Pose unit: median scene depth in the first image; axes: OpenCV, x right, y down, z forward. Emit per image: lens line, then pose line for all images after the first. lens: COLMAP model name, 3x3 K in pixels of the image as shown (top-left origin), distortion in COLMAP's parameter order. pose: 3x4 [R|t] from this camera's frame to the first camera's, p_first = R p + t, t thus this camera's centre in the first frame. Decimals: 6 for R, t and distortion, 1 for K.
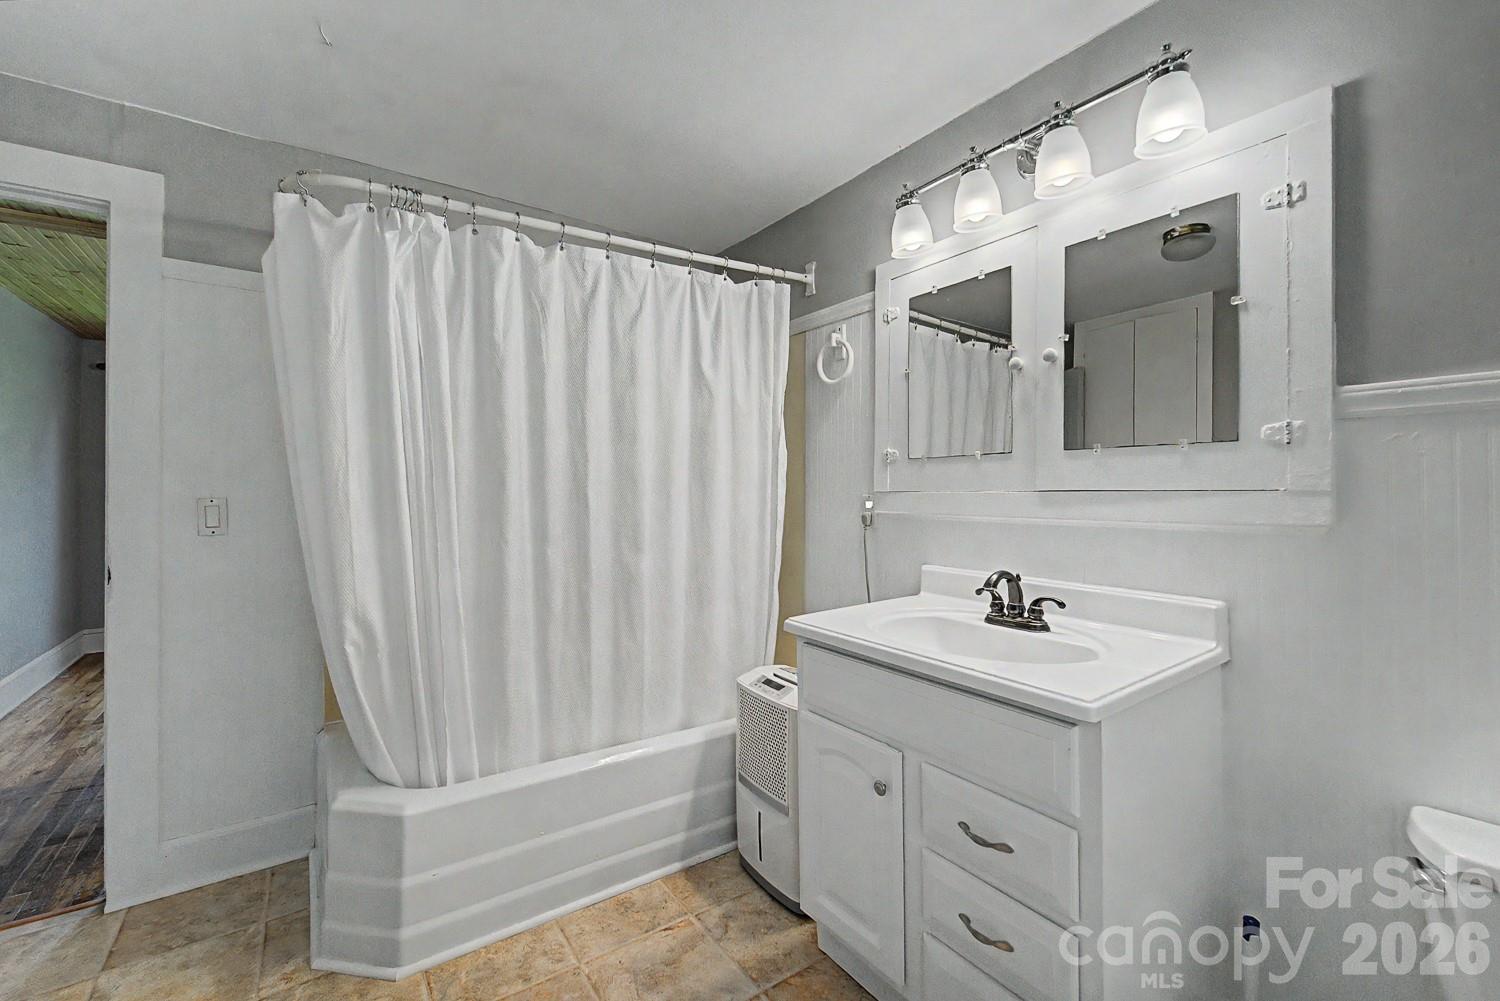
lens RADIAL K [[631.7, 0, 756.6], [0, 631.7, 483.6], [0, 0, 1]] dist [-0.001830, -0.000068]
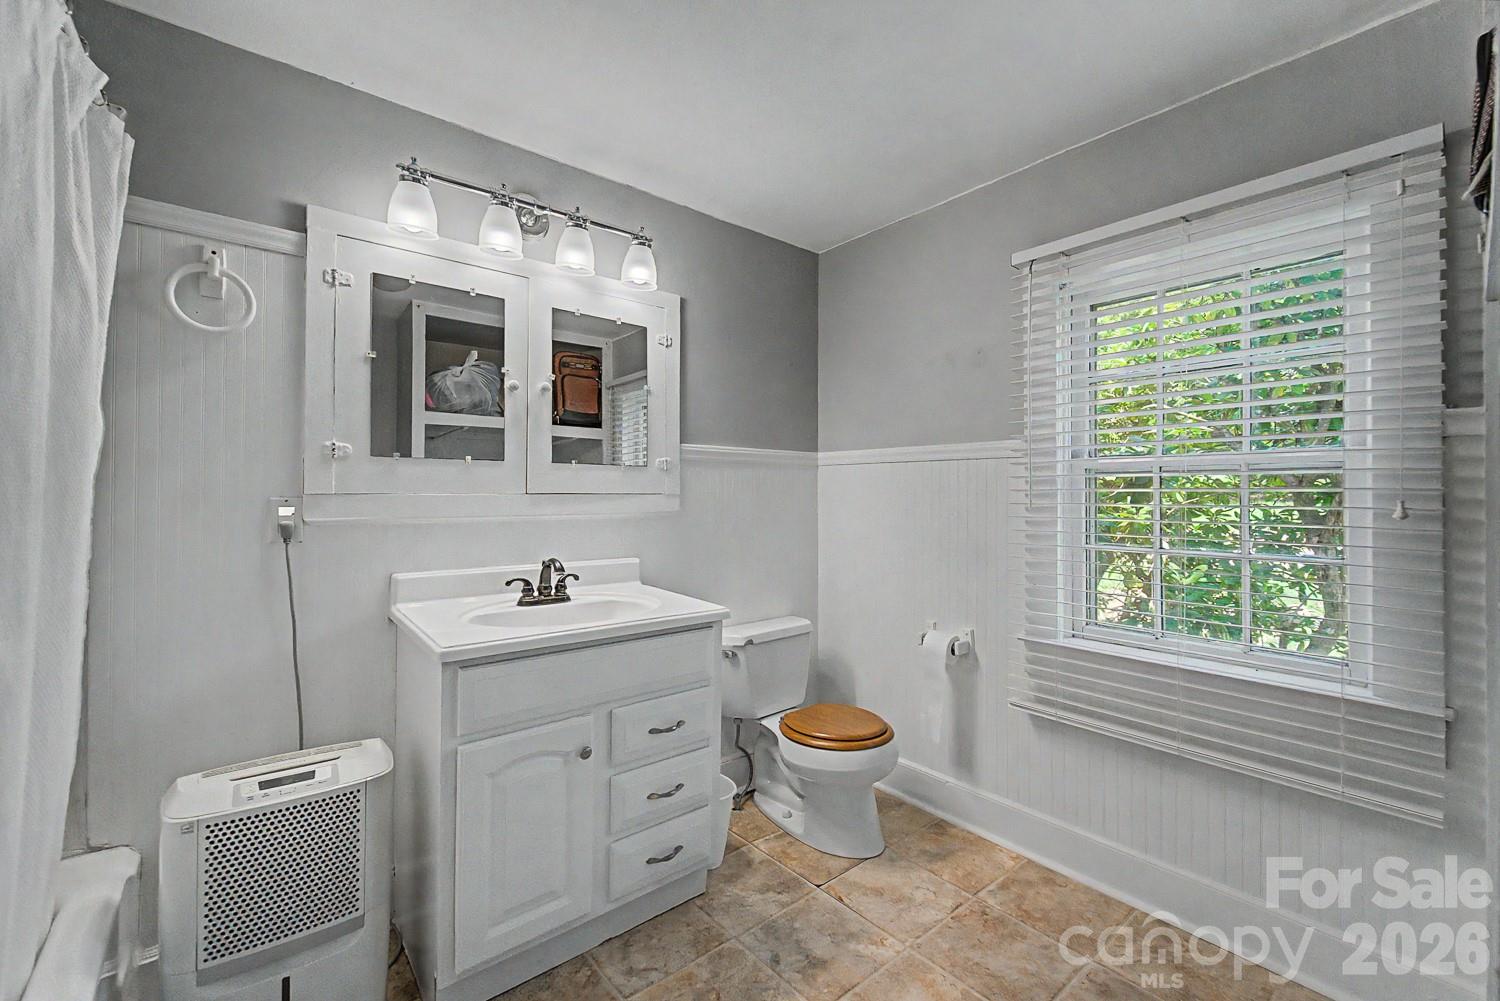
lens RADIAL K [[608.8, 0, 753.2], [0, 608.8, 494.7], [0, 0, 1]] dist [-0.001519, -0.000425]
pose [[-0.080267, 0.003862, 0.996766, -0.806690], [-0.012468, 0.999910, -0.004878, 0.013932], [-0.996695, -0.012819, -0.080211, 0.687042]]
